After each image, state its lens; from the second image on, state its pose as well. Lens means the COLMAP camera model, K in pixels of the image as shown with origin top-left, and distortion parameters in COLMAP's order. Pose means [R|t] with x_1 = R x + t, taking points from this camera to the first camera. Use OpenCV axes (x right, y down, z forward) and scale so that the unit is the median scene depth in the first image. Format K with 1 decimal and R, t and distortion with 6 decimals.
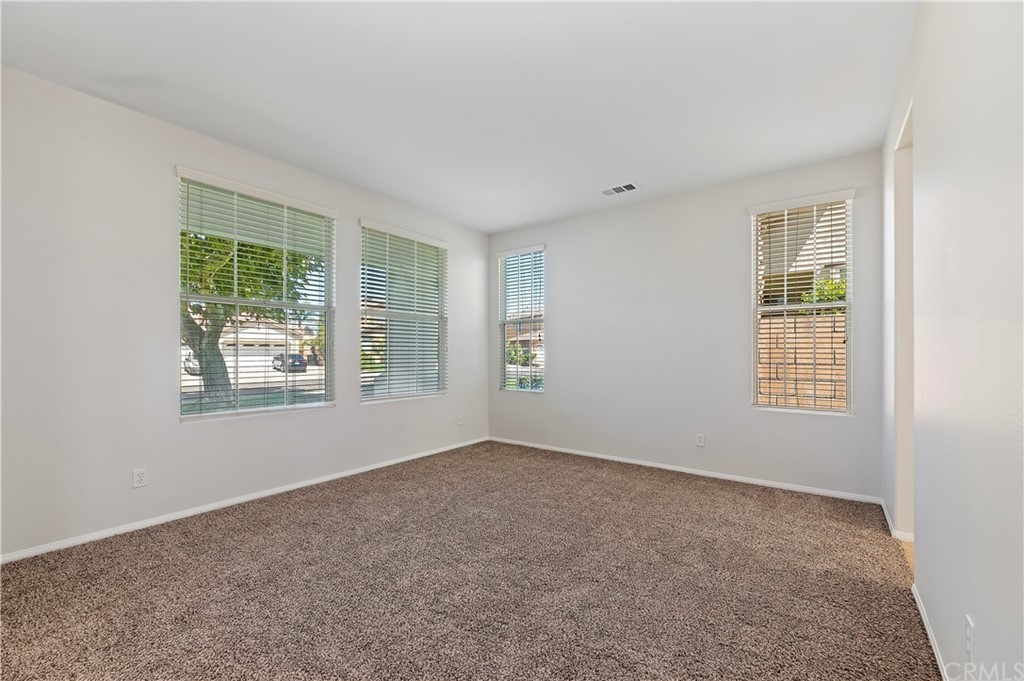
lens RADIAL K [[433.7, 0, 519.2], [0, 433.7, 350.8], [0, 0, 1]] dist [-0.000618, -0.000015]
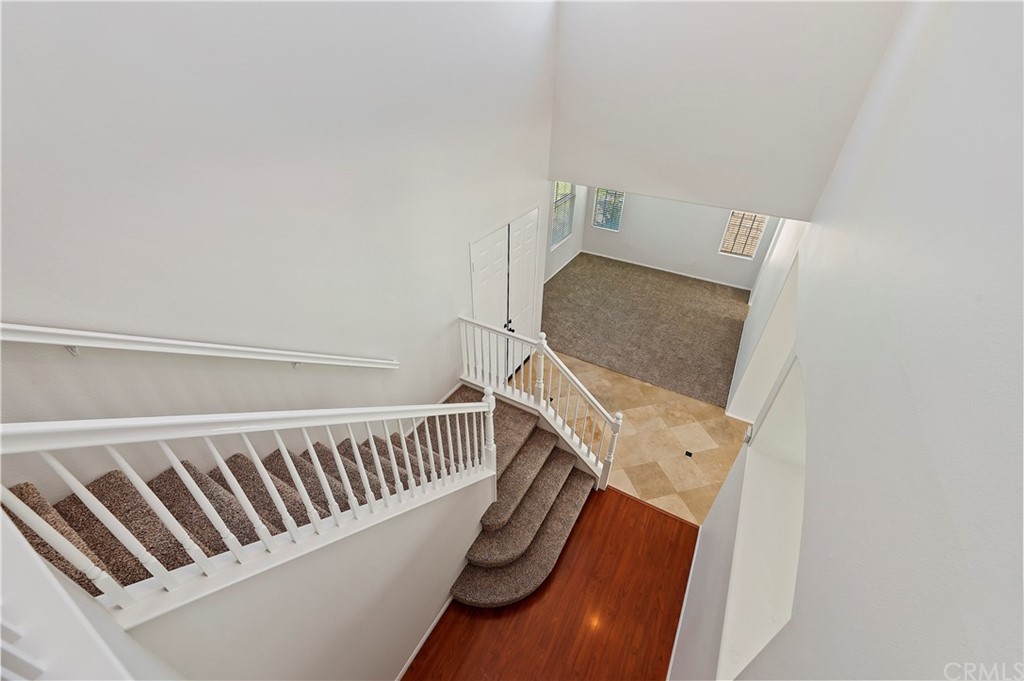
lens RADIAL K [[418.1, 0, 500.2], [0, 418.1, 348.4], [0, 0, 1]] dist [-0.000558, -0.000071]
pose [[0.995893, -0.058113, 0.069425, -1.008814], [0.005832, 0.806400, 0.591342, -0.956214], [-0.090349, -0.588509, 0.803427, -1.269312]]
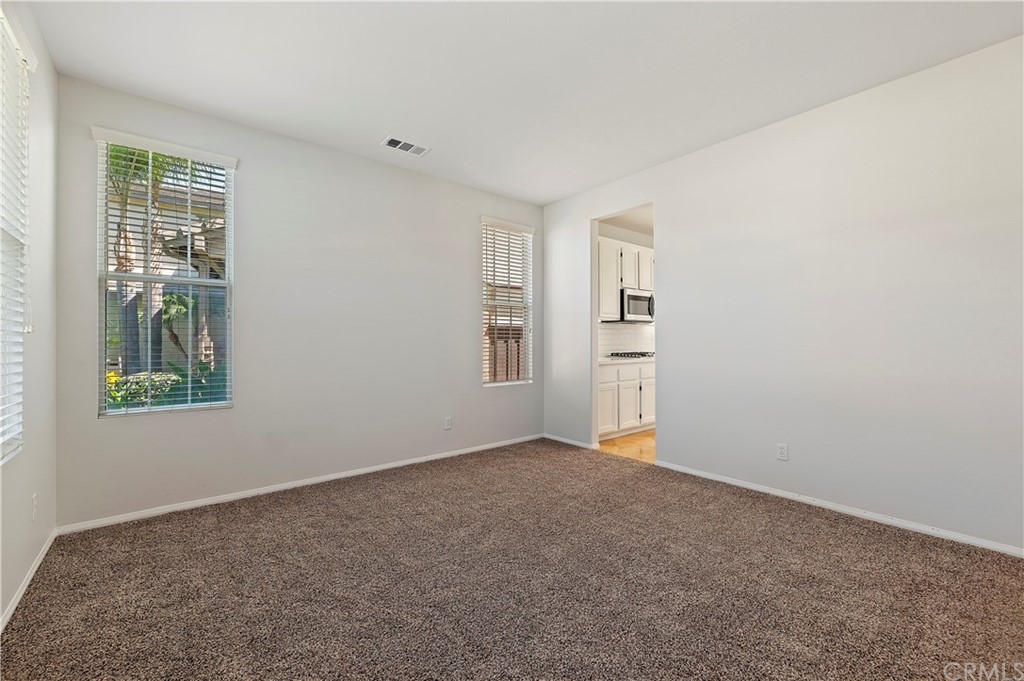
lens RADIAL K [[422.9, 0, 512.0], [0, 422.9, 340.5], [0, 0, 1]] dist [0.000903, 0.000137]
pose [[0.247680, -0.005560, 0.968826, -0.637260], [0.003007, 0.999983, 0.004970, 0.003913], [-0.968837, 0.001683, 0.247692, 0.729232]]
